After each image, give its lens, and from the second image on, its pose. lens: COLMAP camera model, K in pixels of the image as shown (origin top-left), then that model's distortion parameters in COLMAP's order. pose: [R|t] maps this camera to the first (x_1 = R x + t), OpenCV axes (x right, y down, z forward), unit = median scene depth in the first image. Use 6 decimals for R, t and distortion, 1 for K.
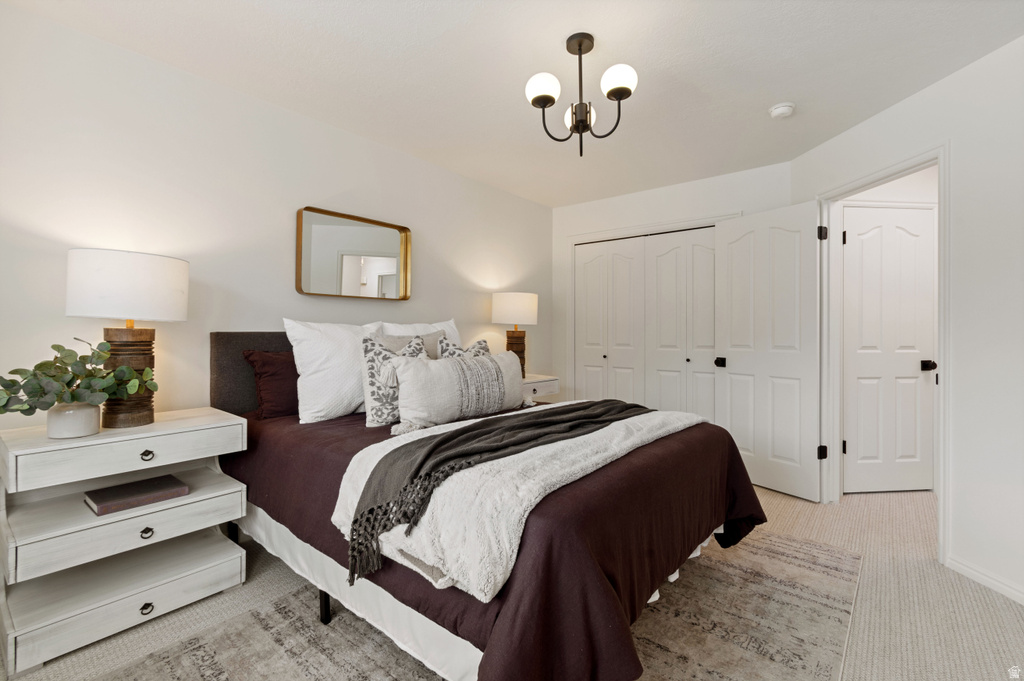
lens RADIAL K [[451.2, 0, 516.9], [0, 451.2, 333.3], [0, 0, 1]] dist [0.003698, -0.000120]
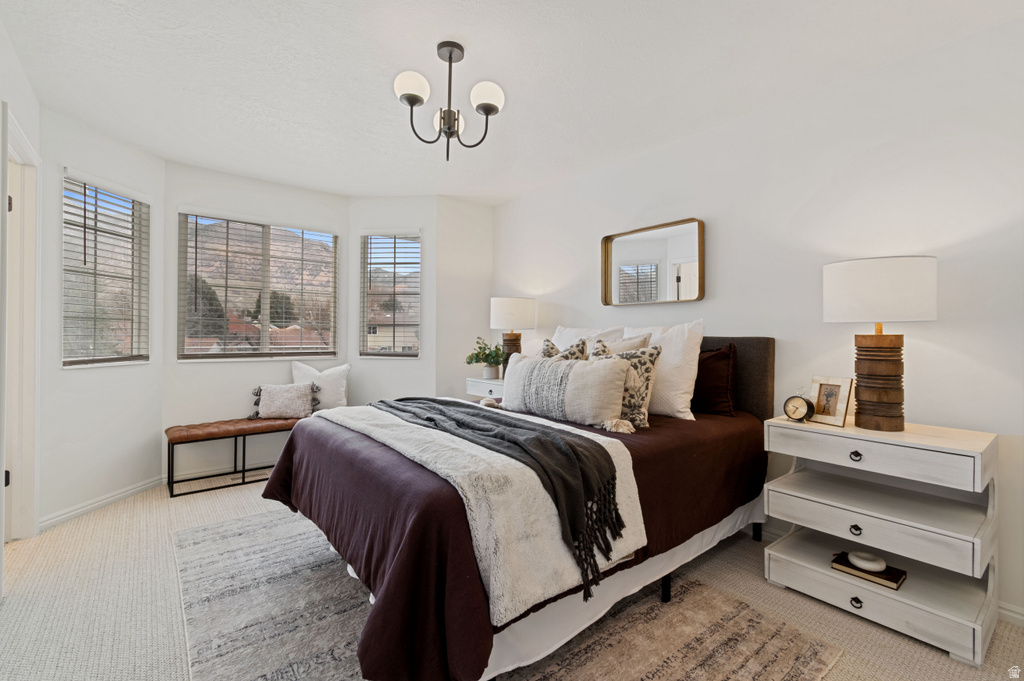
lens RADIAL K [[451.2, 0, 517.8], [0, 451.2, 336.6], [0, 0, 1]] dist [0.003698, -0.000120]
pose [[-0.215013, 0.000985, -0.976611, 0.385212], [-0.010044, 0.999944, 0.003220, -0.000896], [0.976560, 0.010502, -0.214991, 0.480322]]
